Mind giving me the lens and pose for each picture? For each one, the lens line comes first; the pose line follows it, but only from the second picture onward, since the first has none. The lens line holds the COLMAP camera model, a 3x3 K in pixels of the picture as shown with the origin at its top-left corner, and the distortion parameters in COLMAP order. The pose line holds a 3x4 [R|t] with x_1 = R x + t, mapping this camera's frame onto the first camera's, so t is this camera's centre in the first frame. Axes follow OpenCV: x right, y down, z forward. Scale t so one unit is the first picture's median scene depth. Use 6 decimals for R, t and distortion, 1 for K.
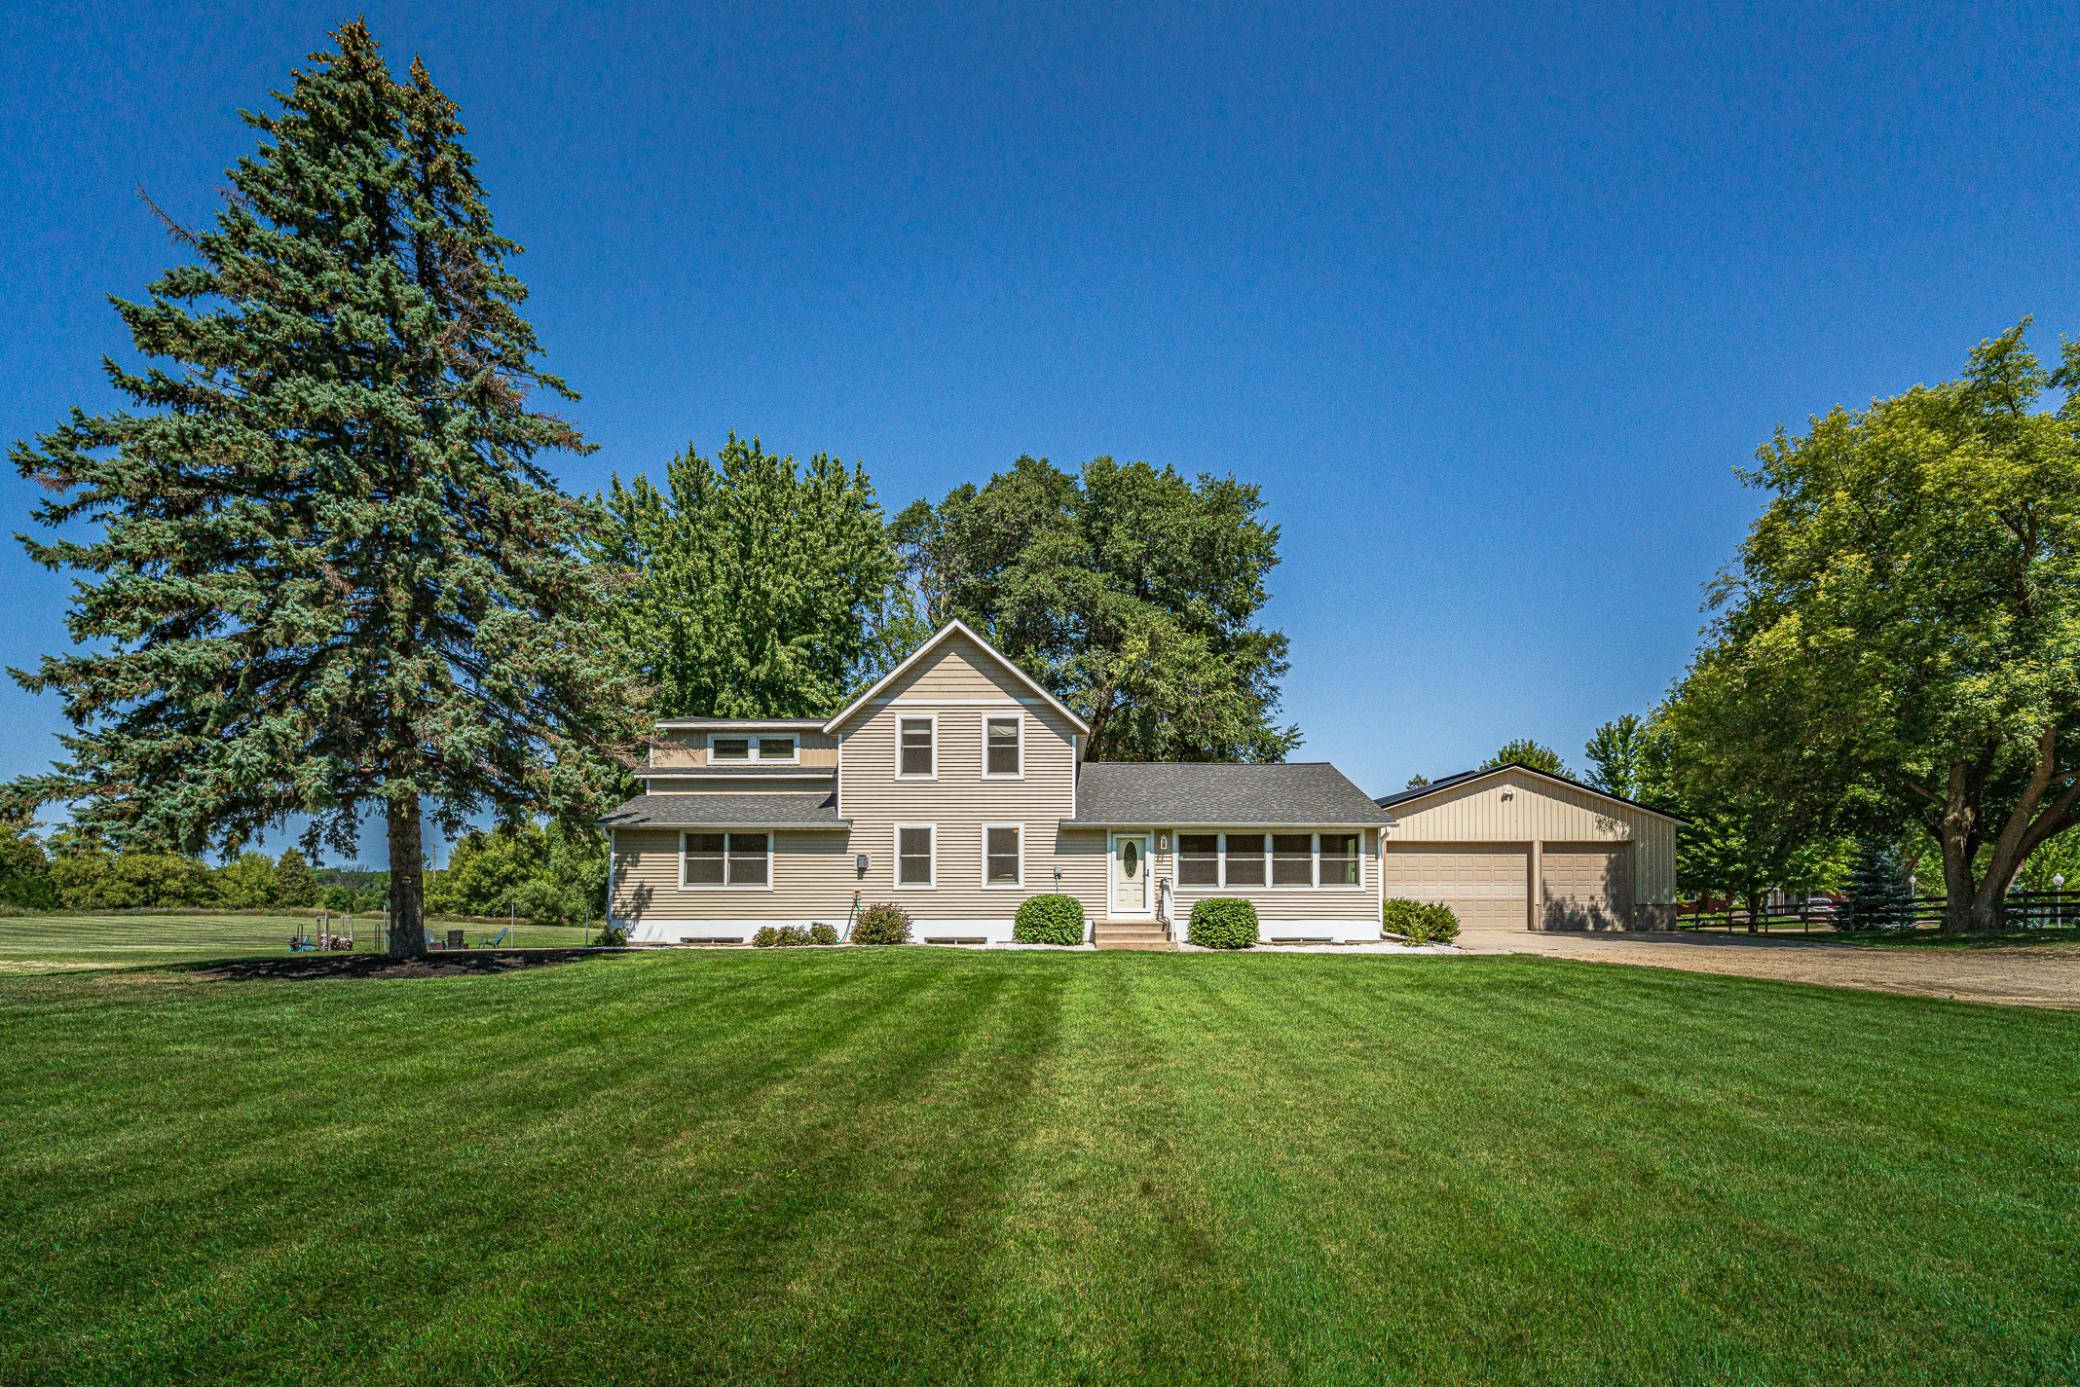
lens RADIAL K [[948.1, 0, 1030.0], [0, 948.1, 869.4], [0, 0, 1]] dist [0.003724, -0.003431]
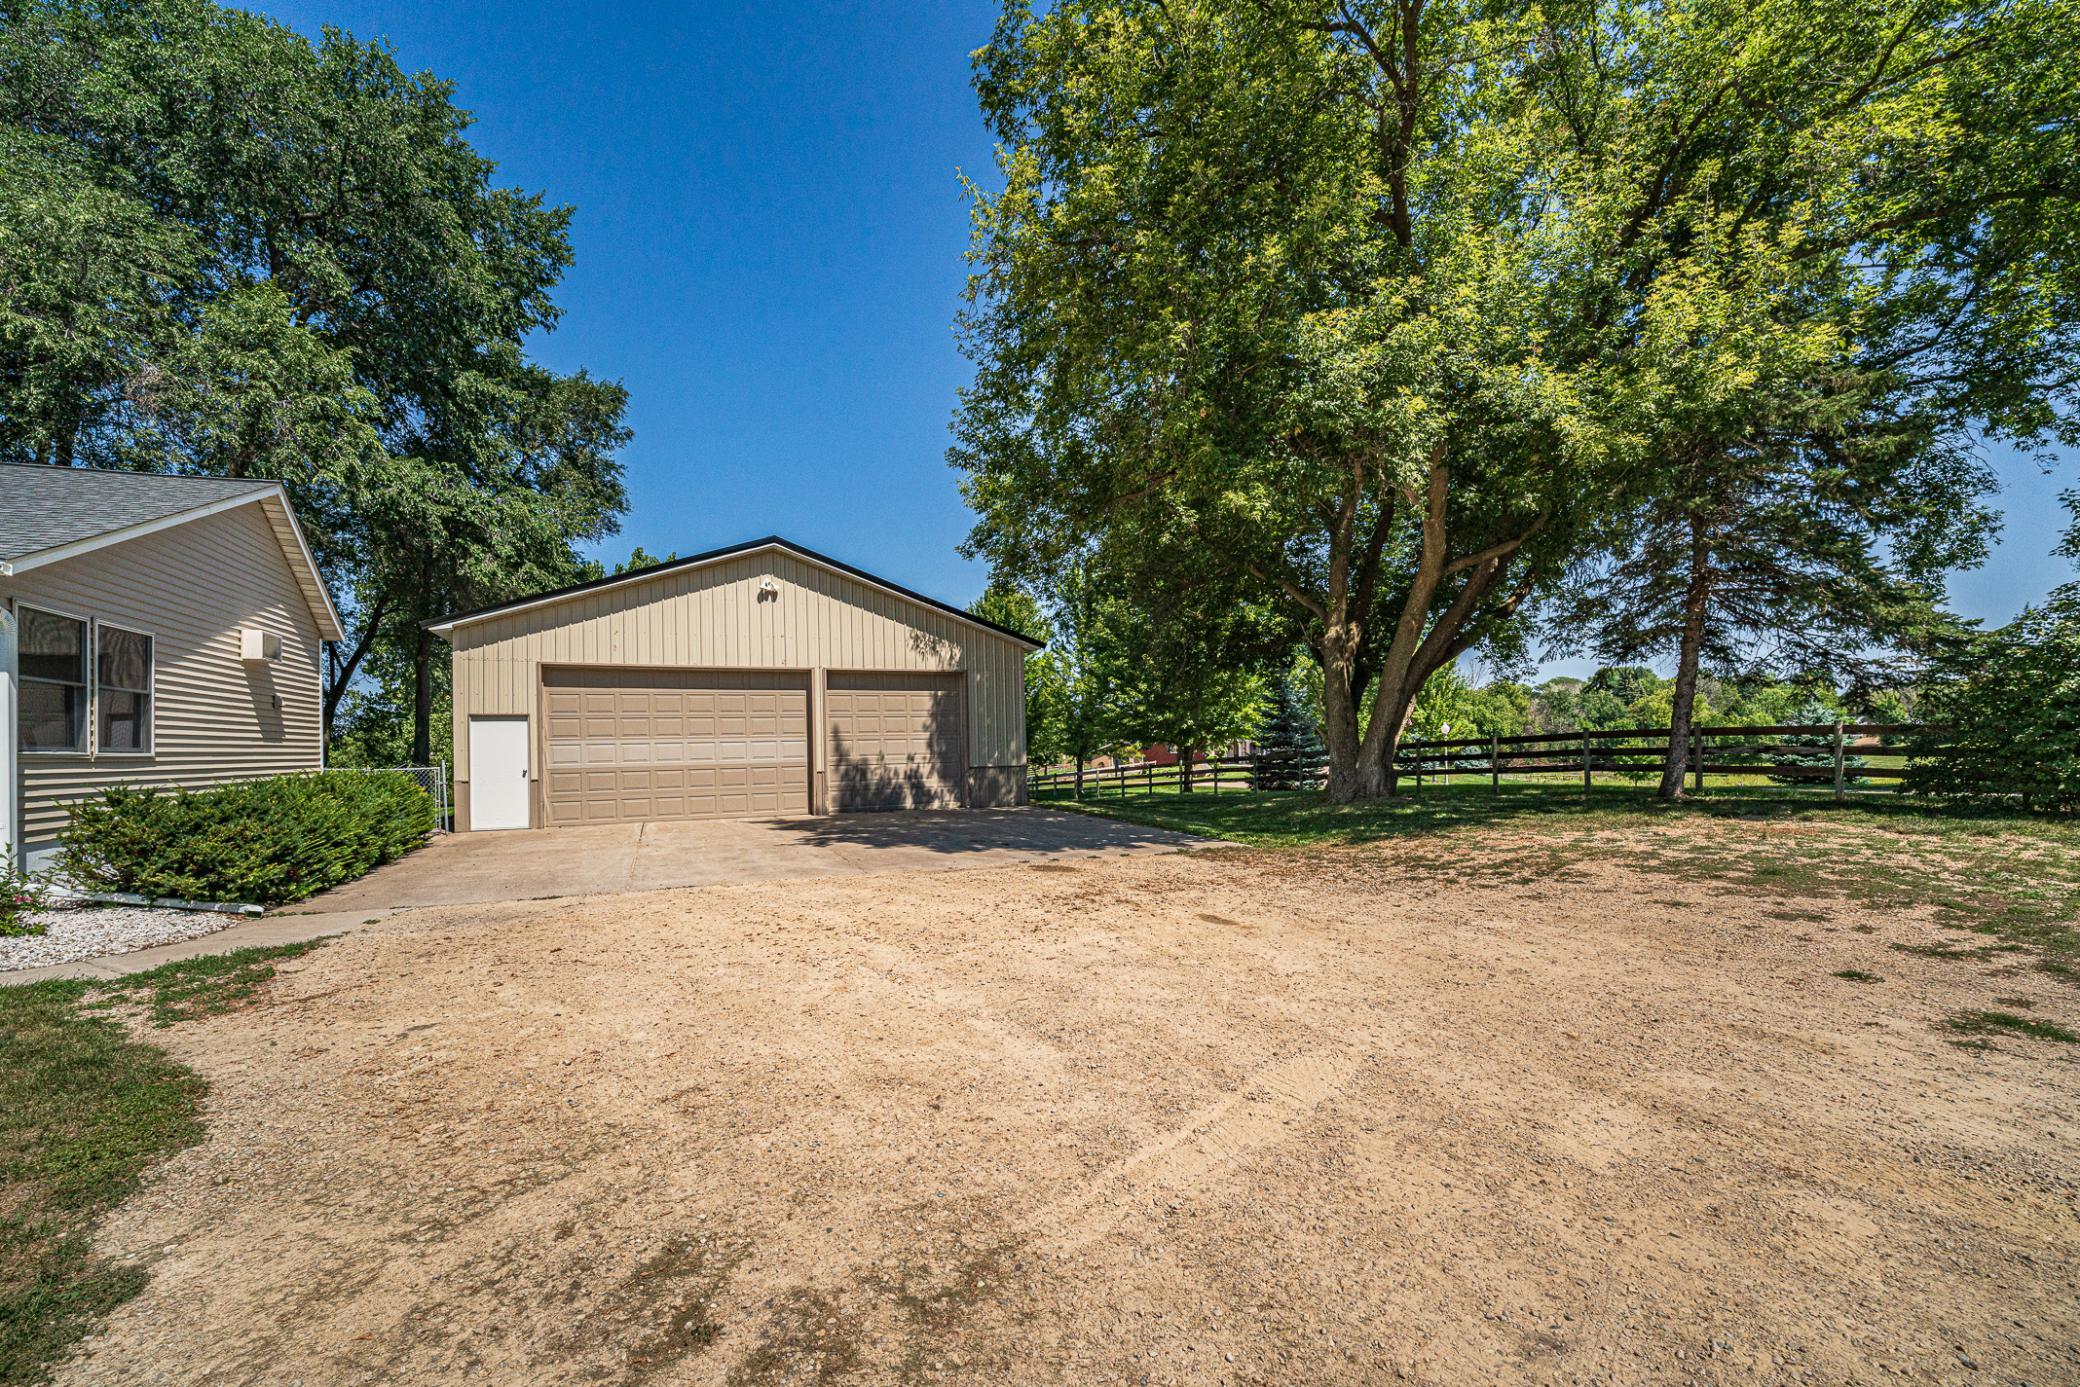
lens RADIAL K [[886.4, 0, 1028.3], [0, 886.4, 738.1], [0, 0, 1]] dist [-0.002654, 0.002125]
pose [[0.925216, -0.011810, 0.379257, 0.591638], [0.007330, 0.999885, 0.013254, 0.011480], [-0.379370, -0.009482, 0.925196, 0.552535]]
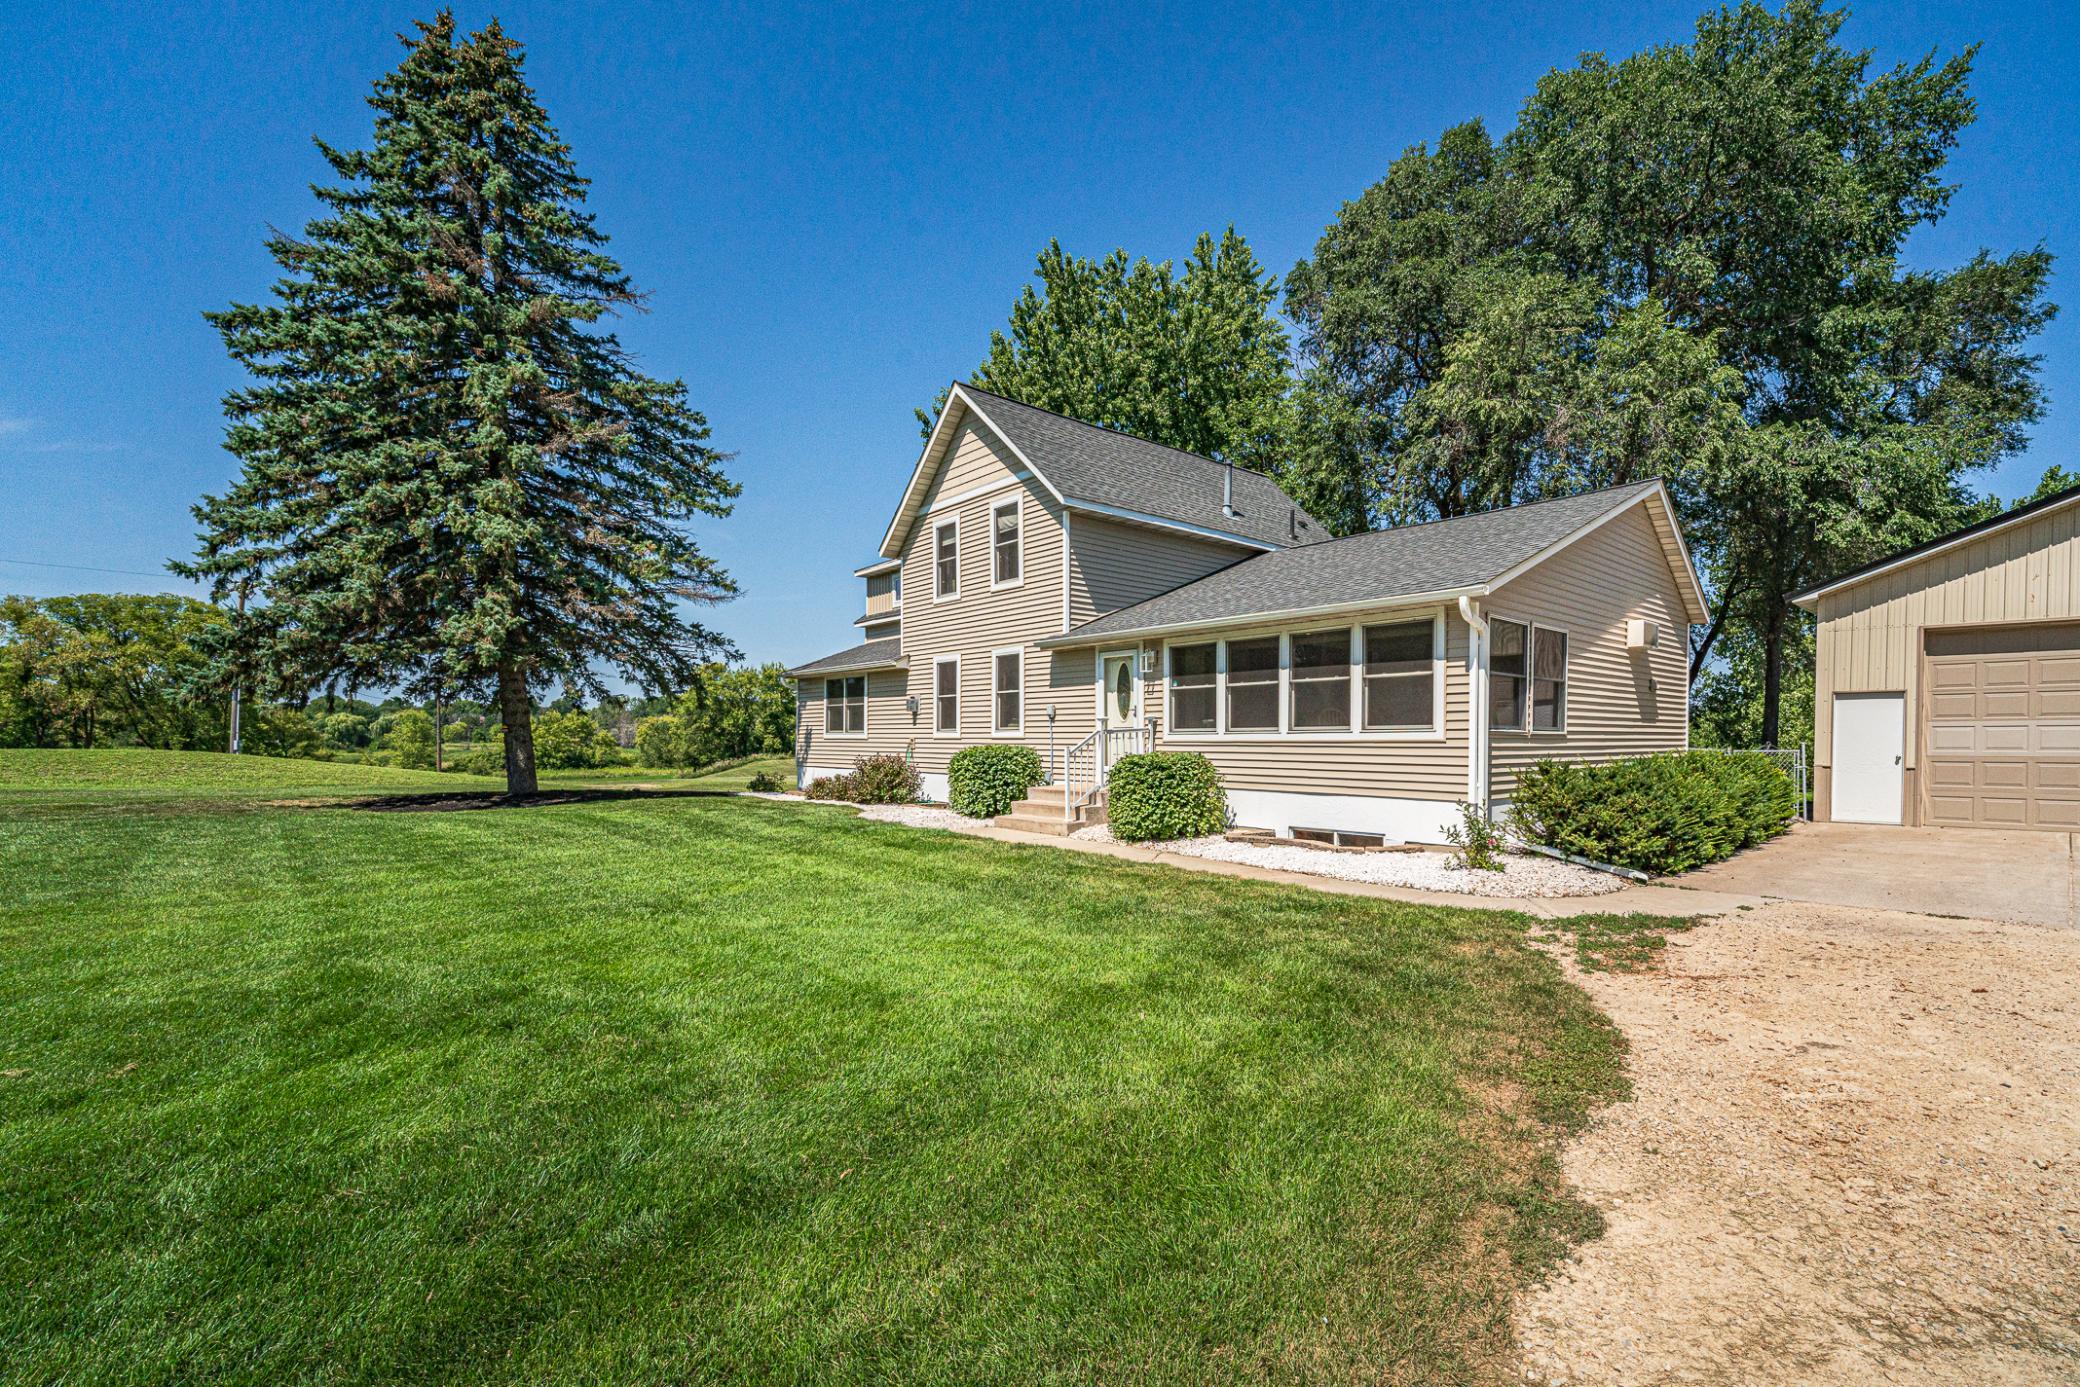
lens RADIAL K [[924.1, 0, 1179.7], [0, 924.1, 763.2], [0, 0, 1]] dist [0.000223, -0.002597]
pose [[0.716867, 0.017922, -0.696979, 0.575461], [0.017746, 0.998877, 0.043938, 0.012112], [0.696984, -0.043867, 0.715744, 0.571190]]
